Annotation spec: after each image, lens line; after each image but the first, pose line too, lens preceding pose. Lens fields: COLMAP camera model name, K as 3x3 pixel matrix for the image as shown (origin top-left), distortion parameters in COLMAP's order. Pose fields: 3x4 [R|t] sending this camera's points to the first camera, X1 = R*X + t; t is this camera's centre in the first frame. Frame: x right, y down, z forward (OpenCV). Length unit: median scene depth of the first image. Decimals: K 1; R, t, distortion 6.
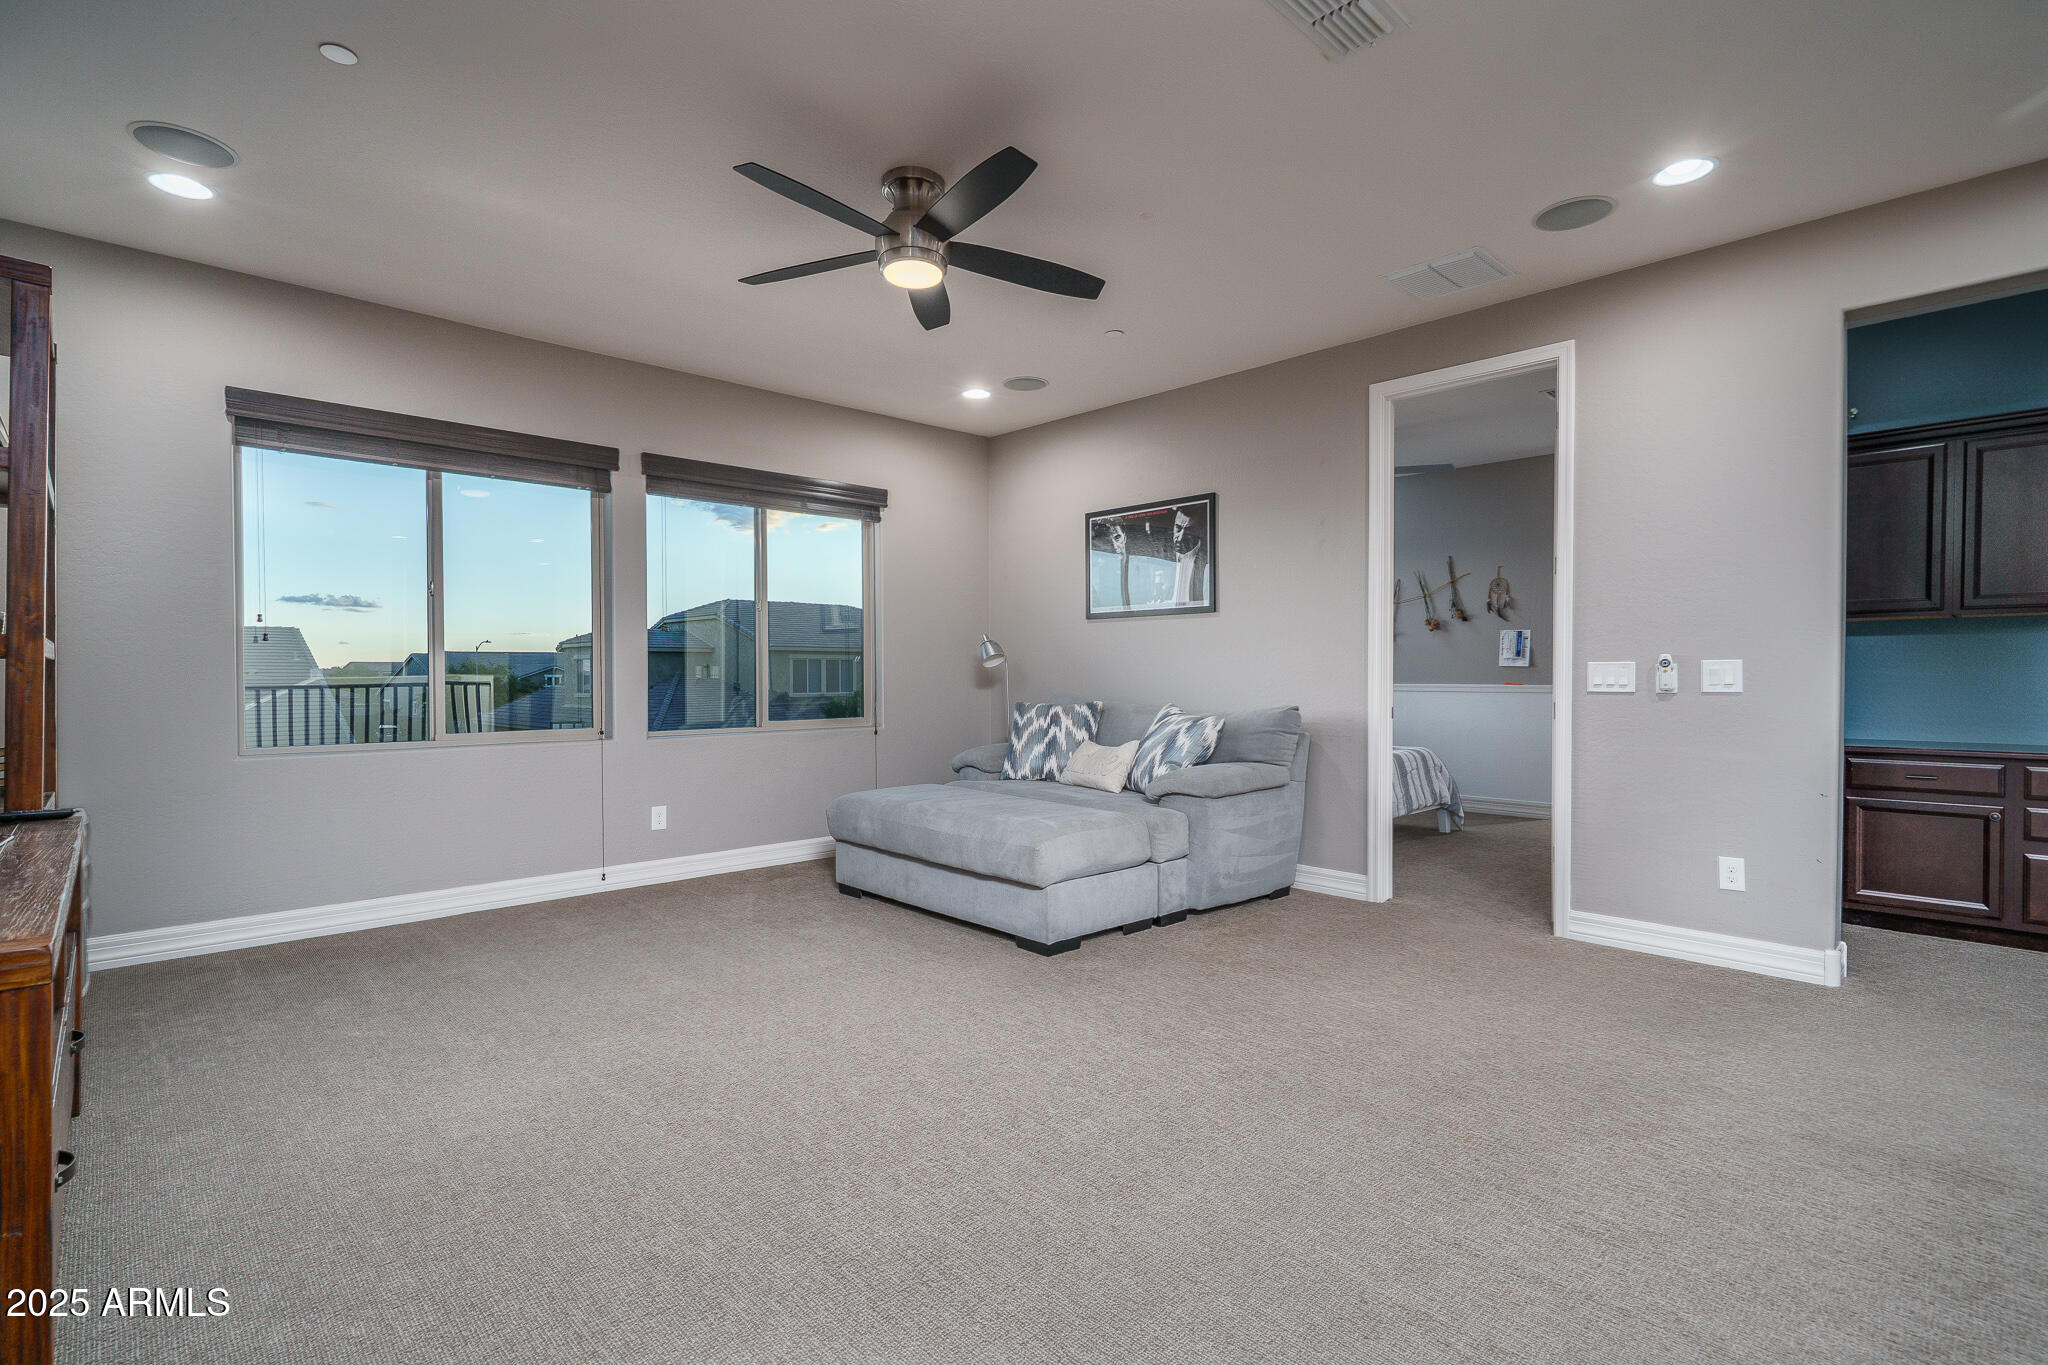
lens RADIAL K [[933.3, 0, 1059.7], [0, 933.3, 684.8], [0, 0, 1]] dist [0.003010, 0.000302]
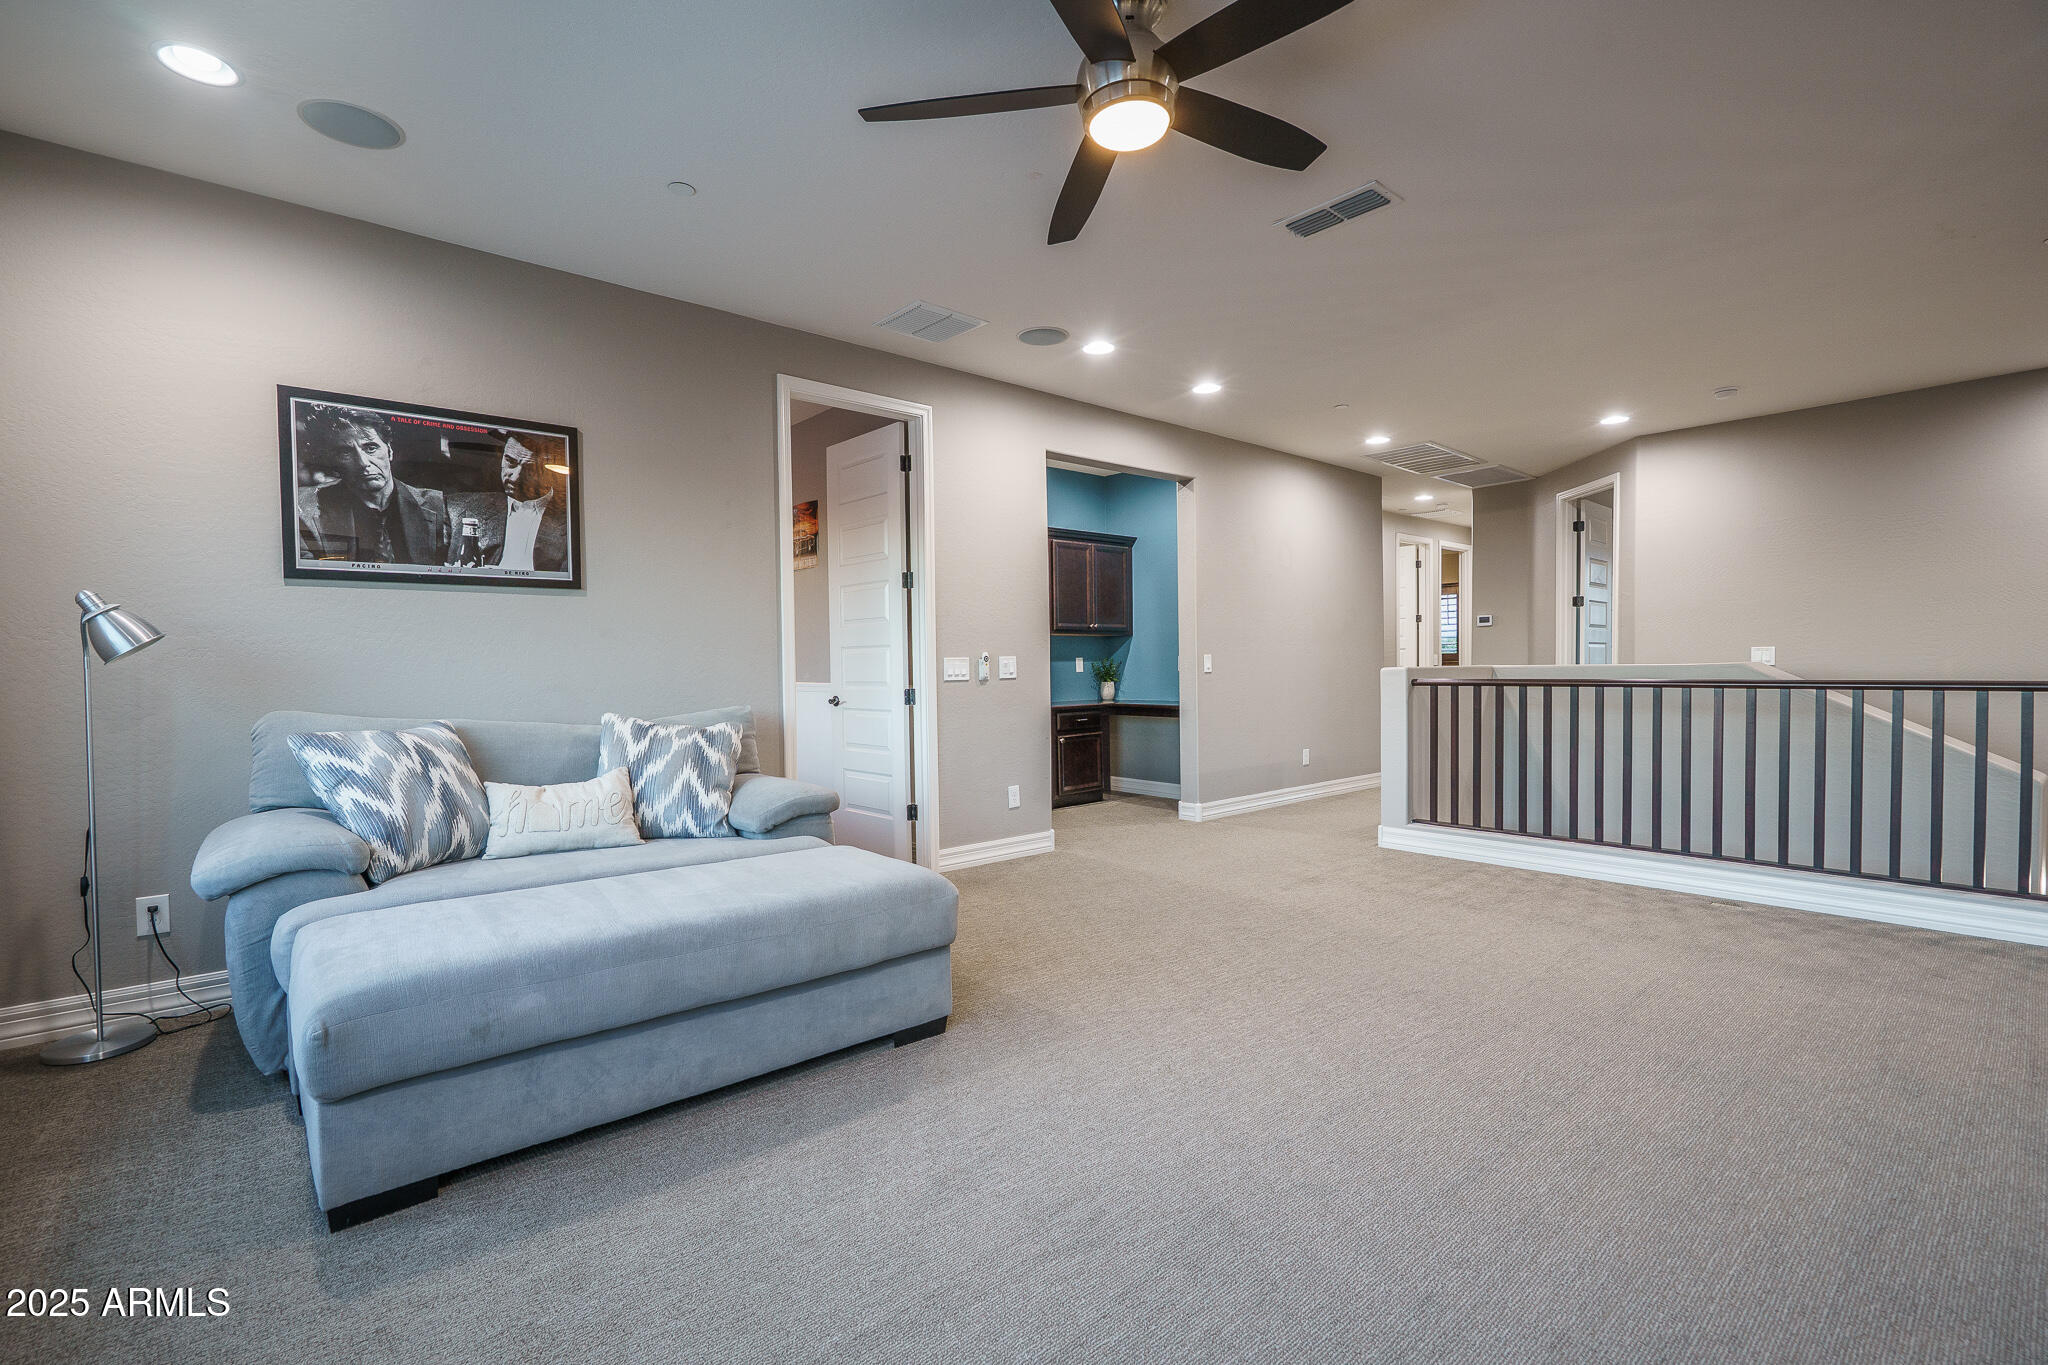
lens RADIAL K [[933.3, 0, 1026.9], [0, 933.3, 676.5], [0, 0, 1]] dist [0.003010, 0.000302]
pose [[0.068998, -0.015214, 0.997501, -0.543687], [0.026373, 0.999562, 0.013421, -0.009241], [-0.997268, 0.025381, 0.069369, 0.585787]]
